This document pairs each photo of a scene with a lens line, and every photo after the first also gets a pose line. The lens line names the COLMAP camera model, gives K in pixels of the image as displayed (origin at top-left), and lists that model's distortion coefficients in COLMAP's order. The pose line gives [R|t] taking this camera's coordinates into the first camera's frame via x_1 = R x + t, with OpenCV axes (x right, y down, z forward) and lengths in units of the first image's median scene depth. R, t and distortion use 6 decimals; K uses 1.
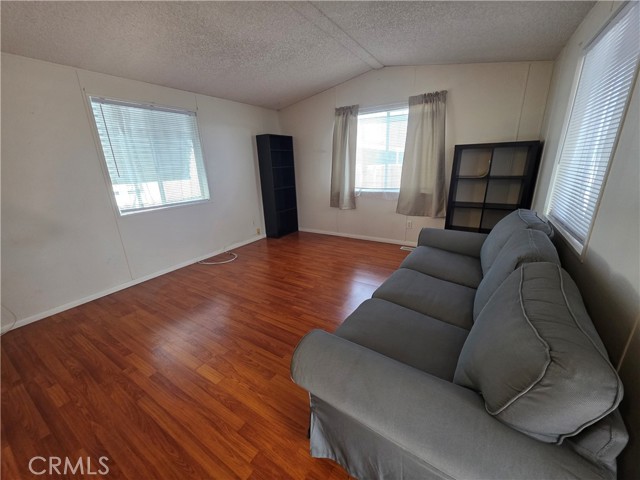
lens RADIAL K [[254.7, 0, 315.5], [0, 254.7, 238.6], [0, 0, 1]] dist [0.006666, -0.000494]
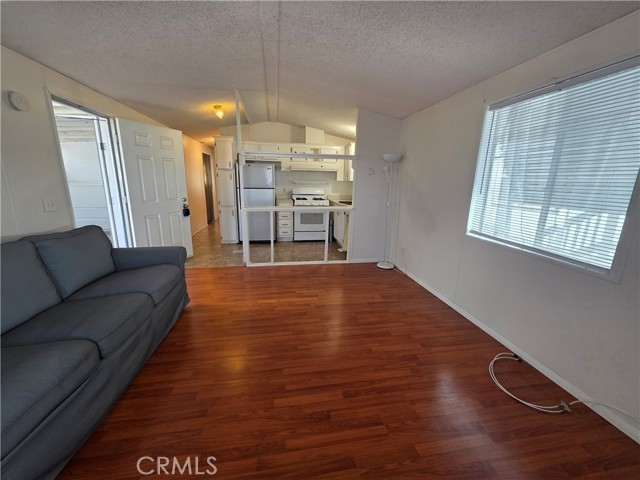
lens RADIAL K [[254.7, 0, 321.2], [0, 254.7, 240.0], [0, 0, 1]] dist [0.006666, -0.000494]
pose [[-0.728177, 0.179114, -0.661571, 0.232888], [-0.192051, 0.873259, 0.447812, -0.406401], [0.657932, 0.453142, -0.601488, 1.298285]]
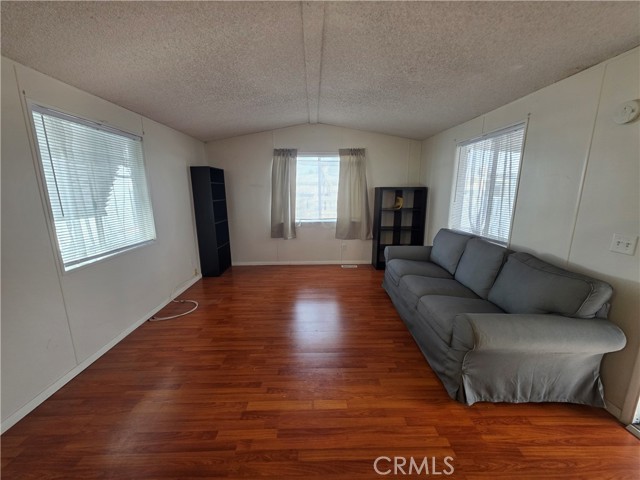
lens RADIAL K [[254.7, 0, 316.0], [0, 254.7, 238.4], [0, 0, 1]] dist [0.006666, -0.000494]
pose [[0.833938, -0.076918, 0.546471, -0.609093], [0.138745, 0.987655, -0.072714, -0.036348], [-0.534132, 0.136459, 0.834315, 0.058590]]
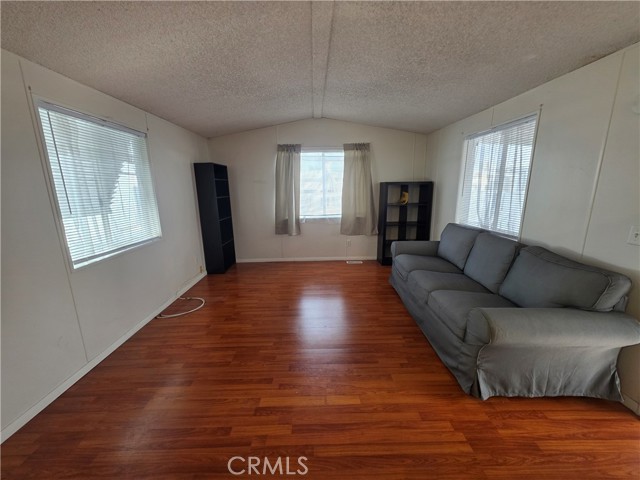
lens RADIAL K [[254.7, 0, 315.9], [0, 254.7, 238.3], [0, 0, 1]] dist [0.006666, -0.000494]
pose [[0.834950, -0.091249, 0.542707, -0.627950], [0.147465, 0.987191, -0.060890, -0.036756], [-0.530200, 0.130871, 0.837712, 0.079670]]
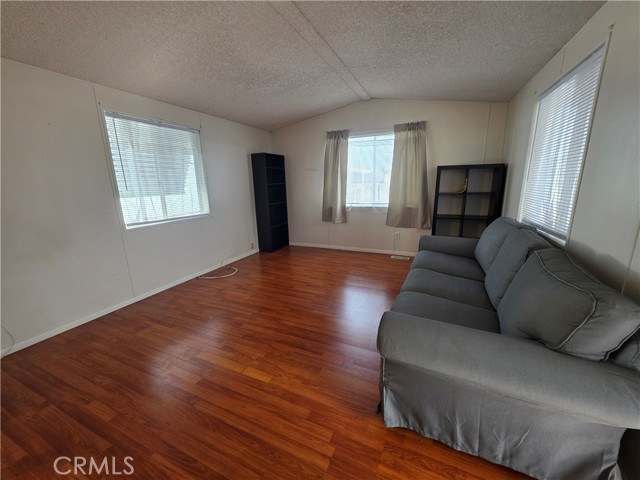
lens RADIAL K [[254.7, 0, 316.2], [0, 254.7, 236.9], [0, 0, 1]] dist [0.006666, -0.000494]
pose [[0.989903, -0.018085, 0.140589, -0.197965], [0.029383, 0.996465, -0.078706, 0.039314], [-0.138669, 0.082042, 0.986935, -0.060929]]
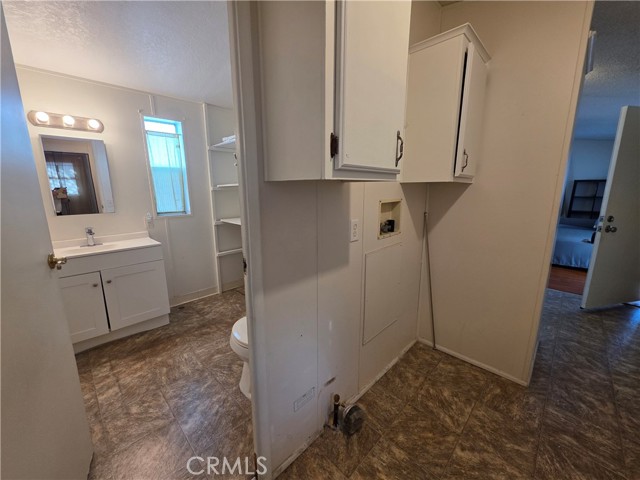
lens RADIAL K [[254.7, 0, 316.9], [0, 254.7, 239.6], [0, 0, 1]] dist [0.006666, -0.000494]
pose [[0.977842, 0.069072, -0.197623, -1.071649], [-0.087484, 0.992447, -0.085997, 0.476770], [0.190190, 0.101380, 0.976499, -1.384517]]
